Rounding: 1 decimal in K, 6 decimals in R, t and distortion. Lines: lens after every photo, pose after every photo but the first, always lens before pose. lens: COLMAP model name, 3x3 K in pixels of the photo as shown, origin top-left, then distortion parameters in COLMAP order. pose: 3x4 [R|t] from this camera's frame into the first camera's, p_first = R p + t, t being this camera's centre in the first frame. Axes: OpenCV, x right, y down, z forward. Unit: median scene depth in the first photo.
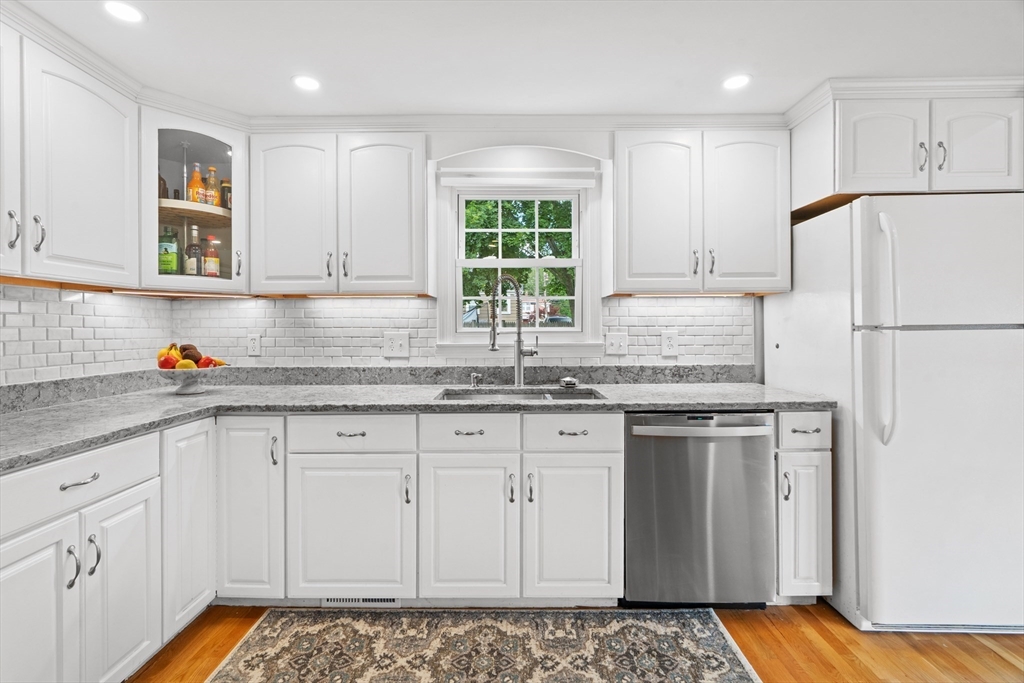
lens RADIAL K [[463.8, 0, 508.9], [0, 463.8, 329.0], [0, 0, 1]] dist [-0.007659, 0.003416]
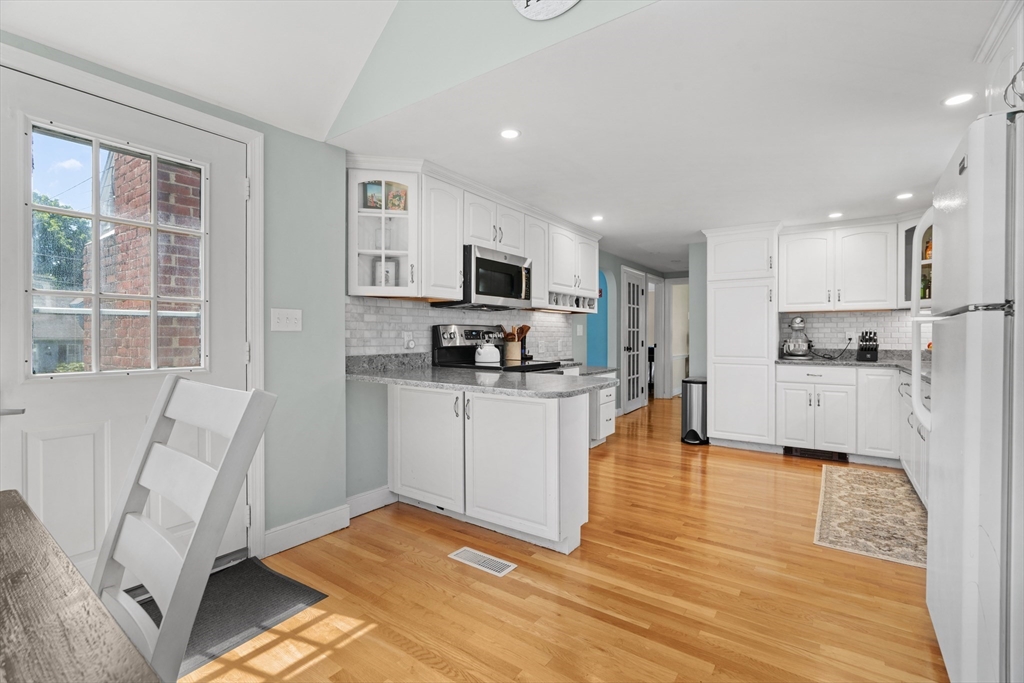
lens RADIAL K [[463.8, 0, 511.0], [0, 463.8, 340.7], [0, 0, 1]] dist [-0.007659, 0.003416]
pose [[-0.570920, 0.009773, -0.820947, 1.968018], [0.004669, 0.999952, 0.008657, 0.040345], [0.820992, 0.001109, -0.570938, 0.737267]]
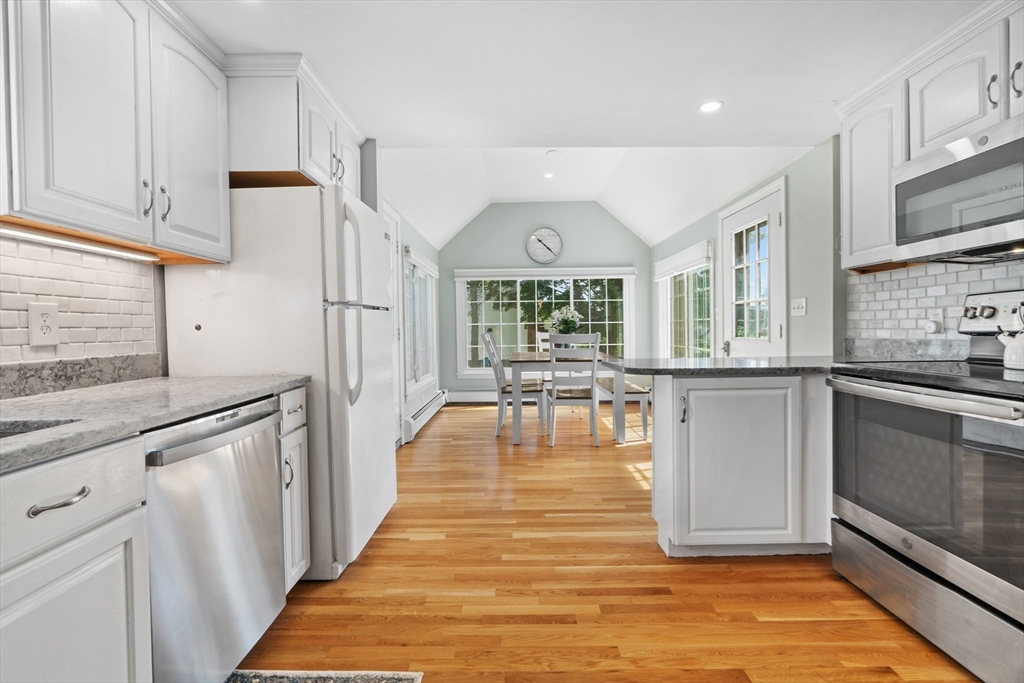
lens RADIAL K [[463.8, 0, 512.6], [0, 463.8, 336.9], [0, 0, 1]] dist [-0.007659, 0.003416]
pose [[-0.013964, -0.013928, 0.999805, -0.314079], [0.012677, 0.999820, 0.014106, 0.060591], [-0.999822, 0.012871, -0.013784, 0.548177]]
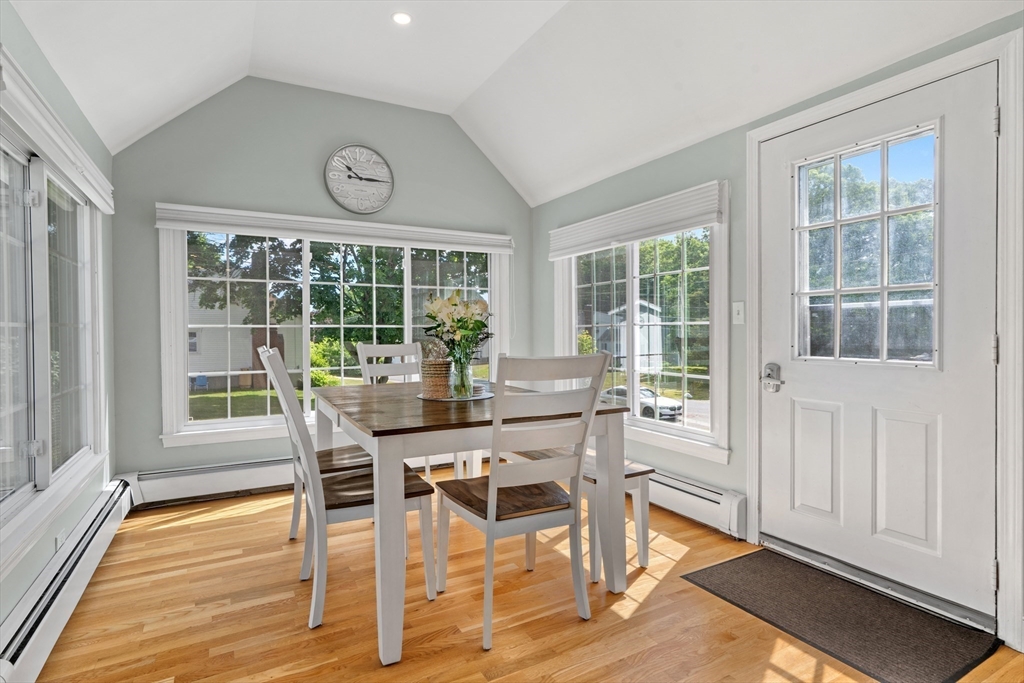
lens RADIAL K [[528.4, 0, 516.6], [0, 528.4, 338.2], [0, 0, 1]] dist [-0.006949, 0.004088]
pose [[-0.501477, -0.004485, 0.865159, 0.994121], [0.007506, 0.999926, 0.009534, 0.043716], [-0.865138, 0.011275, -0.501407, 0.766792]]
